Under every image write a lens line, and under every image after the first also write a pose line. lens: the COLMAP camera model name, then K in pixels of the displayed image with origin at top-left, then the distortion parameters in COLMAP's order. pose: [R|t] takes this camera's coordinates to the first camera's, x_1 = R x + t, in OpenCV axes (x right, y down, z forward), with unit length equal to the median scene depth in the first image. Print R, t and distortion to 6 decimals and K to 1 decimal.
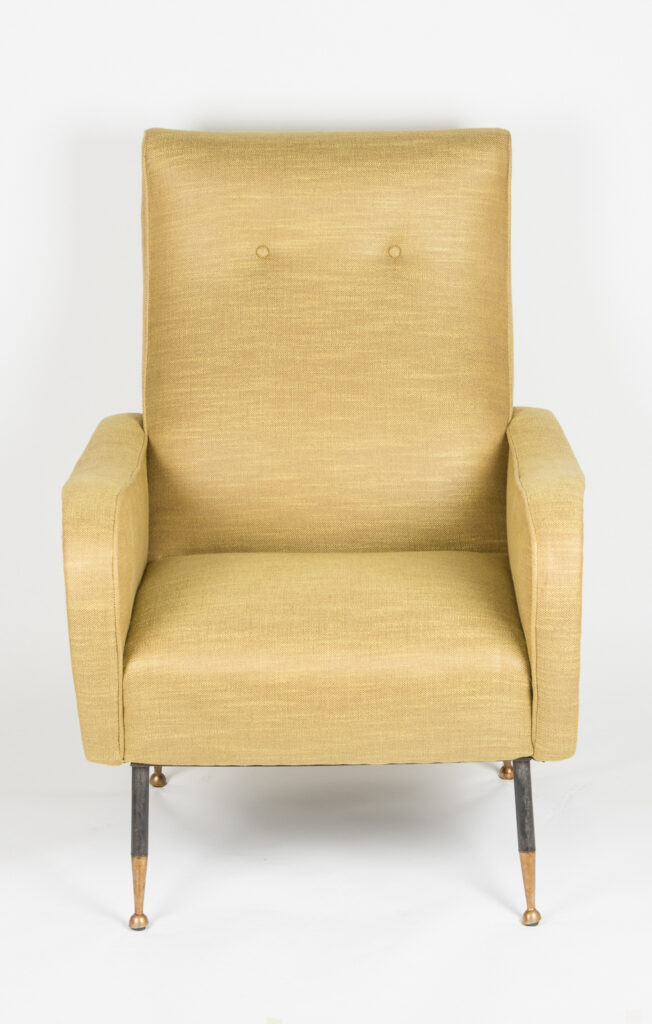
lens RADIAL K [[2928.2, 0, 328.1], [0, 2928.2, 554.7], [0, 0, 1]] dist [-0.119141, 0.134569]
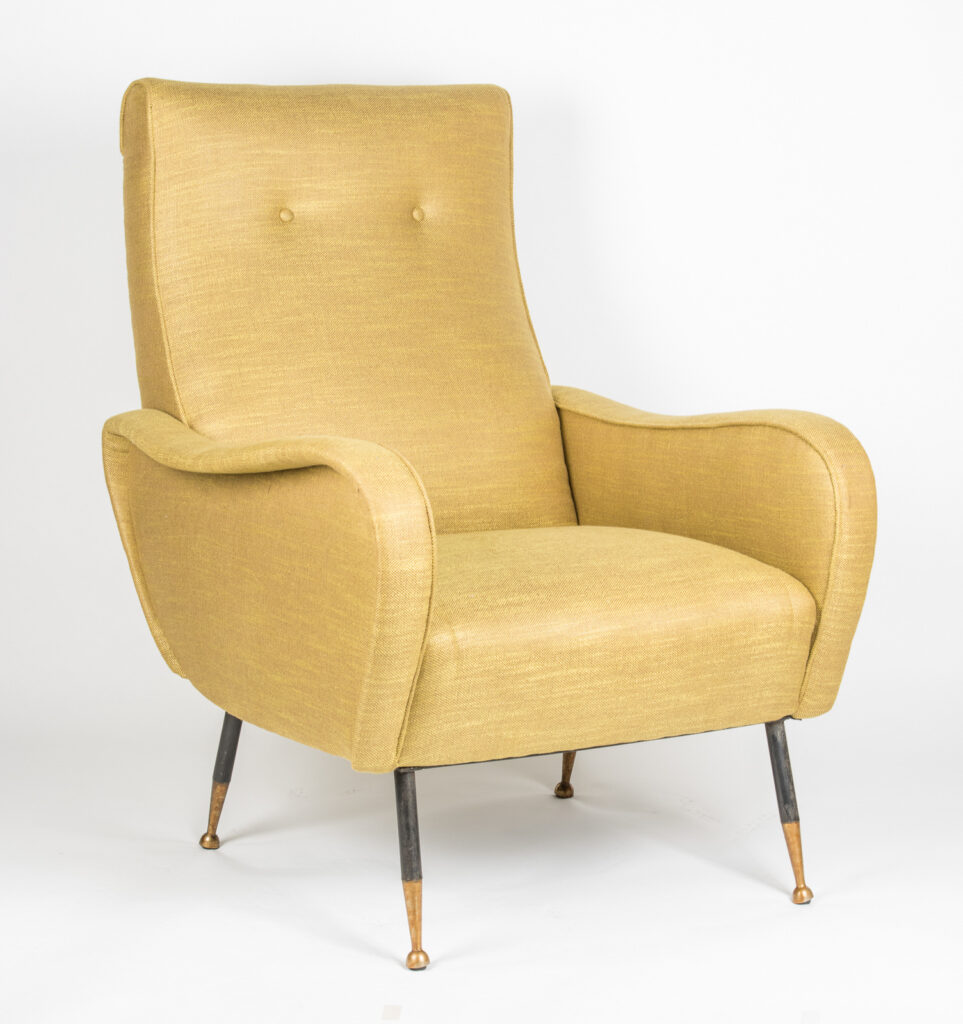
lens RADIAL K [[2912.0, 0, 481.0], [0, 2912.0, 490.5], [0, 0, 1]] dist [-0.114793, -0.336706]
pose [[0.861910, -0.051777, 0.504411, -0.419229], [0.115213, 0.988752, -0.095376, 0.067893], [-0.493799, 0.140320, 0.858180, 0.240805]]
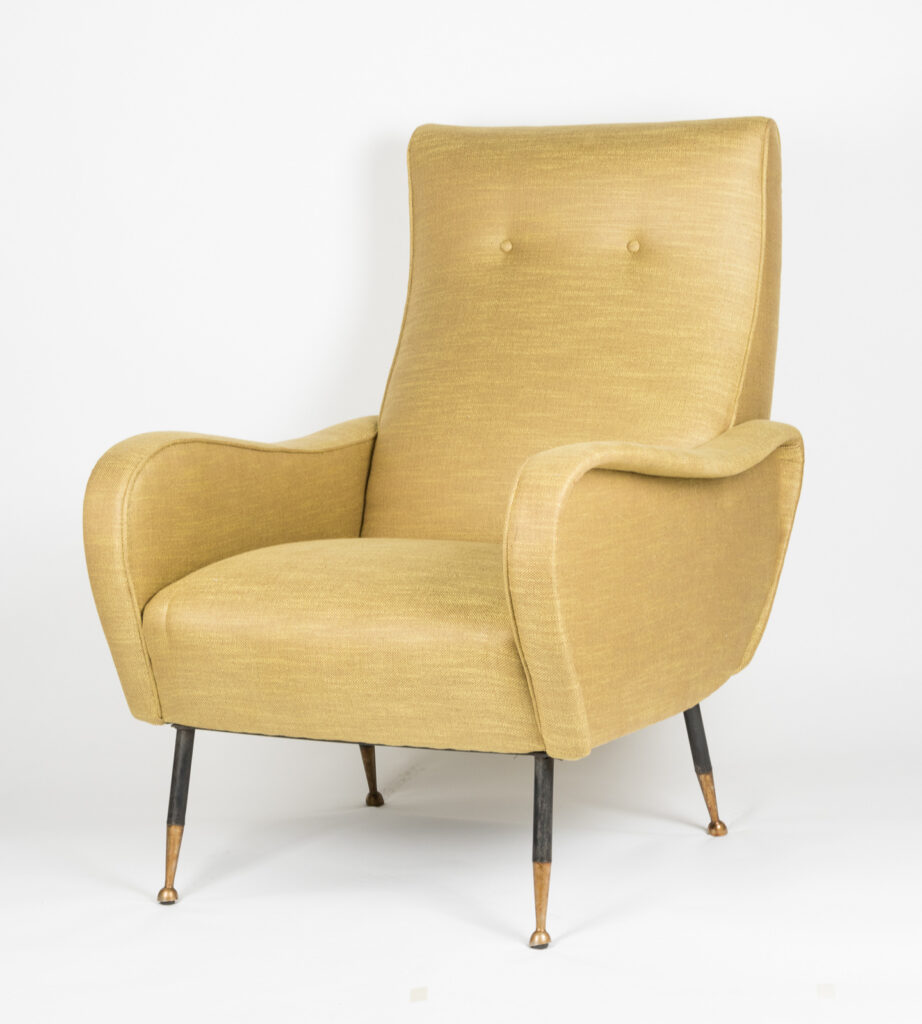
lens RADIAL K [[2759.7, 0, 461.0], [0, 2759.7, 512.0], [0, 0, 1]] dist [0.039712, 0.856408]
pose [[0.883915, 0.046581, -0.465322, 0.390801], [-0.110652, 0.987604, -0.111330, 0.084330], [0.454369, 0.149895, 0.878112, 0.220464]]
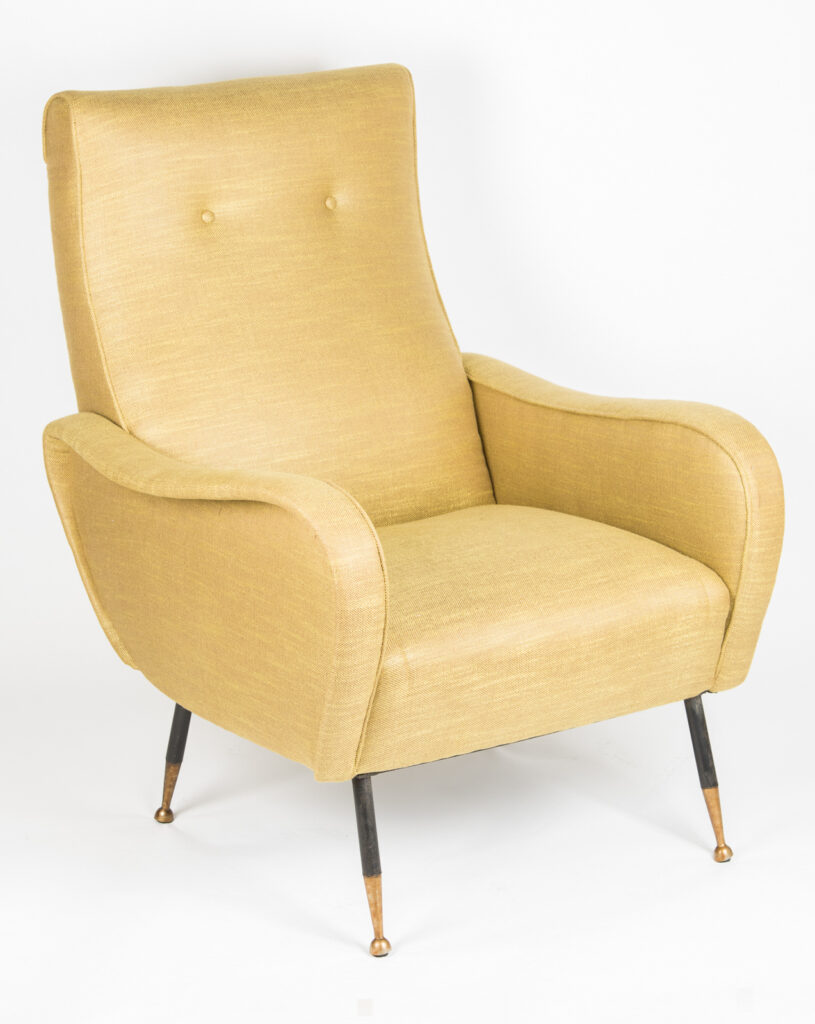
lens RADIAL K [[3164.2, 0, 407.5], [0, 3164.2, 512.0], [0, 0, 1]] dist [0.066027, -0.008103]
pose [[0.836464, -0.146222, 0.528154, -0.510006], [0.154767, 0.987546, 0.028293, -0.031574], [-0.525713, 0.058075, 0.848677, 0.138338]]
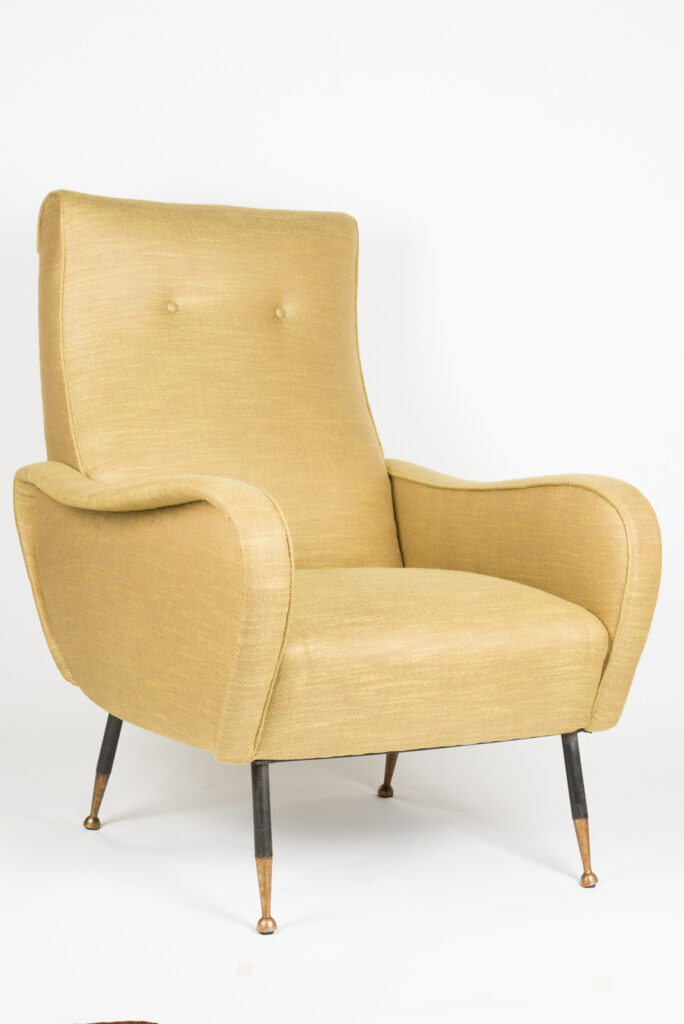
lens RADIAL K [[2060.7, 0, 339.6], [0, 2060.7, 542.4], [0, 0, 1]] dist [-0.168654, 0.036661]
pose [[0.851748, -0.011297, 0.523830, -0.365089], [0.088786, 0.988421, -0.123049, 0.078175], [-0.516375, 0.151315, 0.842888, 0.359757]]
